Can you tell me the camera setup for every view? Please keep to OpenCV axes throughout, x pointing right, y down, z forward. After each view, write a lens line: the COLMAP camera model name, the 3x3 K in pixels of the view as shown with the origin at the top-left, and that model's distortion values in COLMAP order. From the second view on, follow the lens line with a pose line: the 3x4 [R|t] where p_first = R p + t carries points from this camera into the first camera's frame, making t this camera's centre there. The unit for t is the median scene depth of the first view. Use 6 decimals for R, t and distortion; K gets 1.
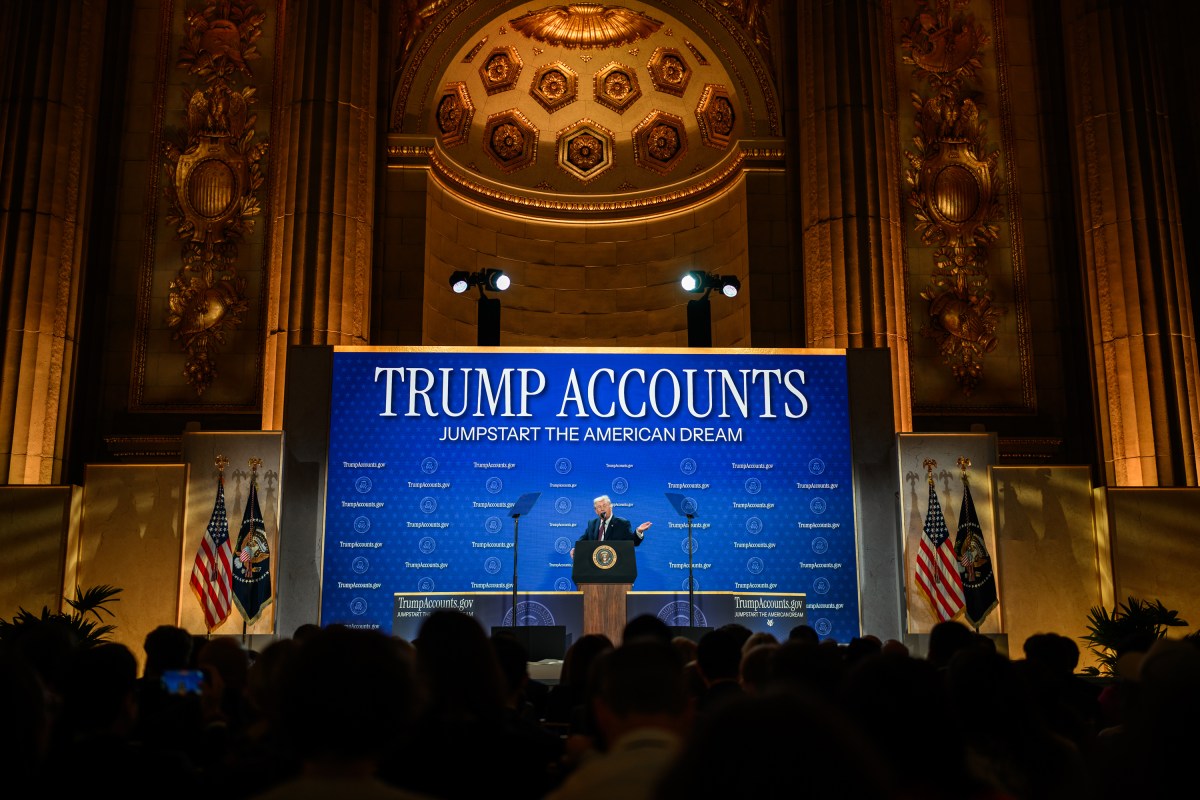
lens RADIAL K [[1139.3, 0, 590.4], [0, 1139.3, 397.9], [0, 0, 1]] dist [-0.000715, -0.001895]
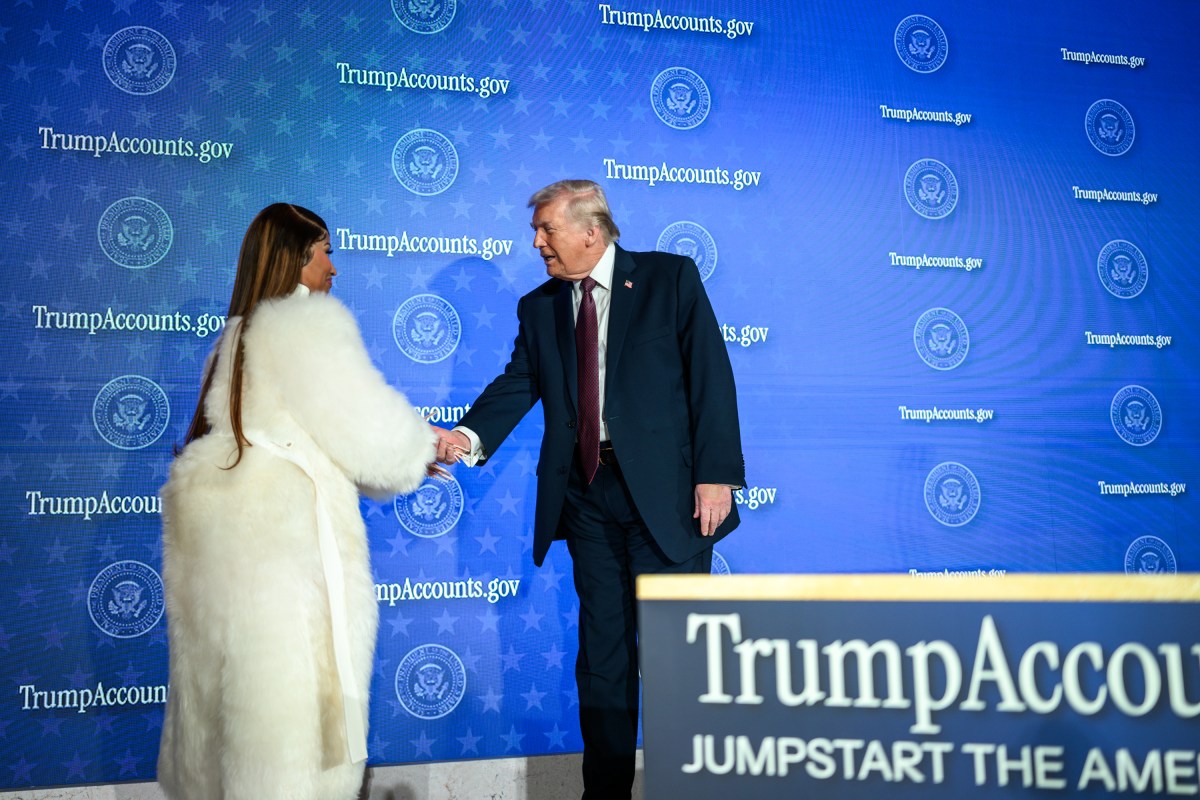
lens RADIAL K [[1288.4, 0, 517.1], [0, 1288.4, 343.2], [0, 0, 1]] dist [-0.002310, 0.000287]
pose [[0.972768, 0.013854, 0.231365, -0.181827], [-0.026718, 0.998260, 0.052558, 0.114903], [-0.230234, -0.057308, 0.971446, 0.720519]]
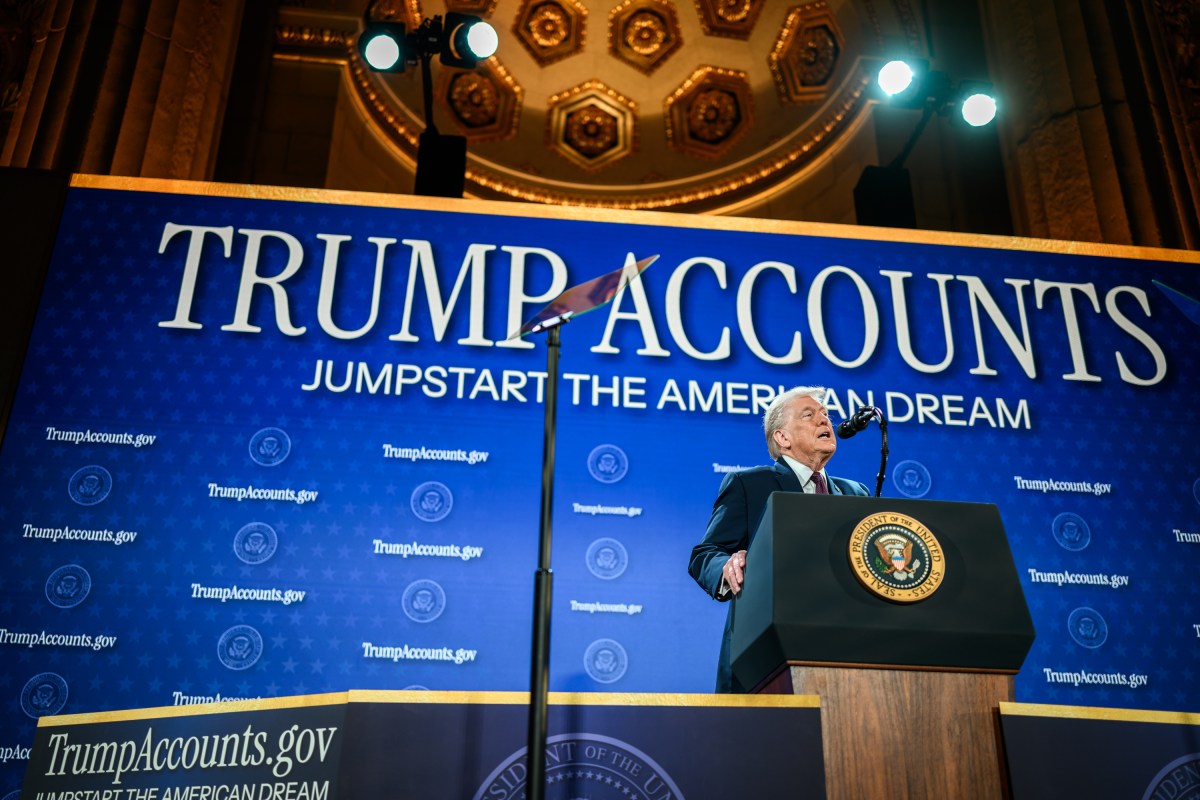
lens RADIAL K [[1139.3, 0, 590.4], [0, 1139.3, 397.9], [0, 0, 1]] dist [-0.000715, -0.001895]
pose [[0.997245, 0.045878, 0.058294, -0.053950], [-0.030788, 0.970917, -0.237428, 0.131549], [-0.067491, 0.234979, 0.969655, 0.600201]]
